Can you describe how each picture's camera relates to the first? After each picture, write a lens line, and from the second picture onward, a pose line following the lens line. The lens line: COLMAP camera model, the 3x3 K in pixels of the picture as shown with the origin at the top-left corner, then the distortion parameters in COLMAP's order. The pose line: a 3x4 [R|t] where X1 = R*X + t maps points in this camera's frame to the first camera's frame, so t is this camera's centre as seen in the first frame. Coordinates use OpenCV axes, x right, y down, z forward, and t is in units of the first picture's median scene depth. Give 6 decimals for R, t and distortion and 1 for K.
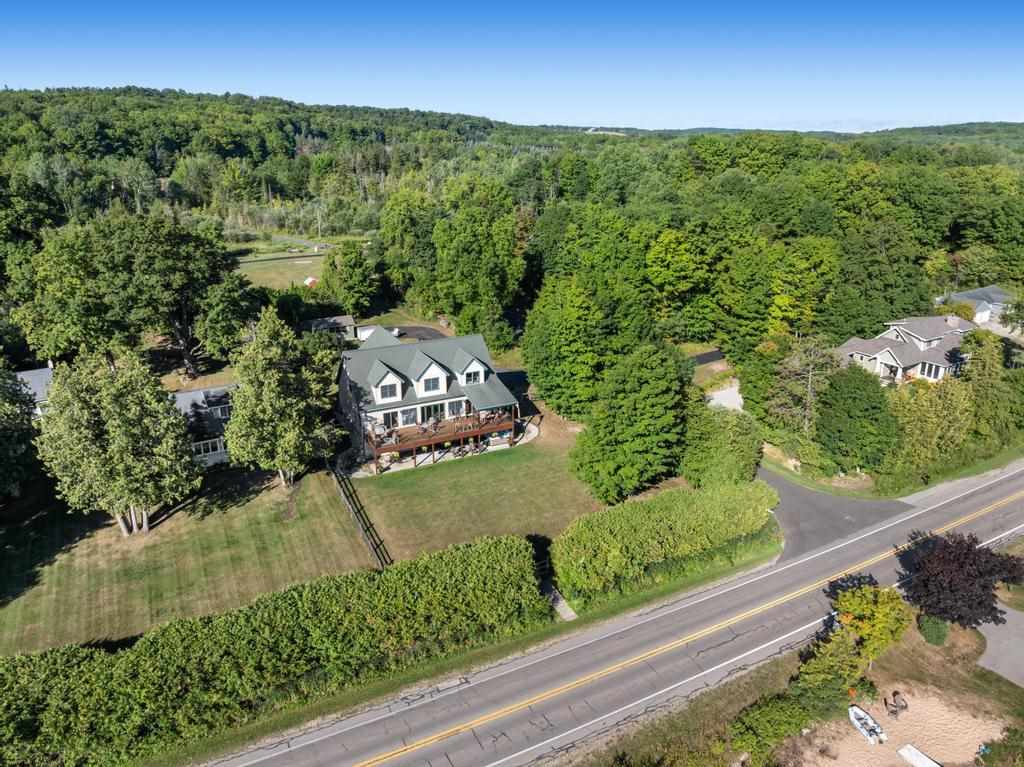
lens RADIAL K [[771.1, 0, 512.0], [0, 771.1, 383.5], [0, 0, 1]] dist [-0.049142, -0.001996]
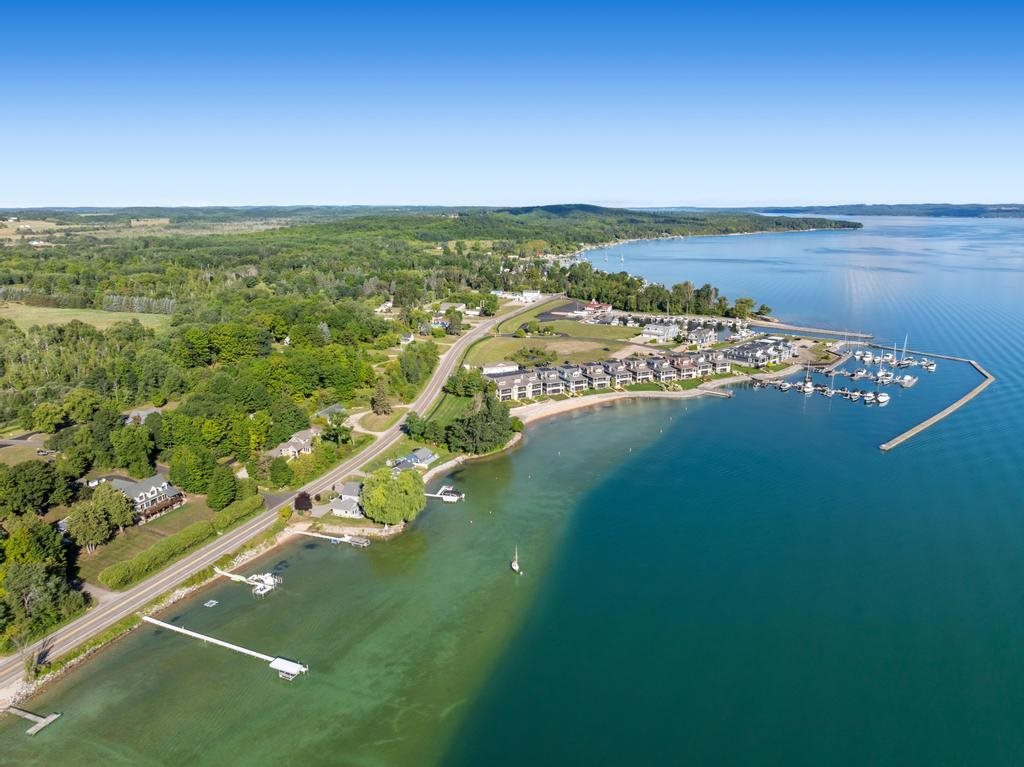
lens RADIAL K [[771.1, 0, 512.0], [0, 771.1, 383.5], [0, 0, 1]] dist [-0.049142, -0.001996]
pose [[0.776389, -0.167568, 0.607570, -0.695694], [0.217794, 0.975952, -0.009142, -0.076620], [-0.591427, 0.139423, 0.794214, -2.157744]]
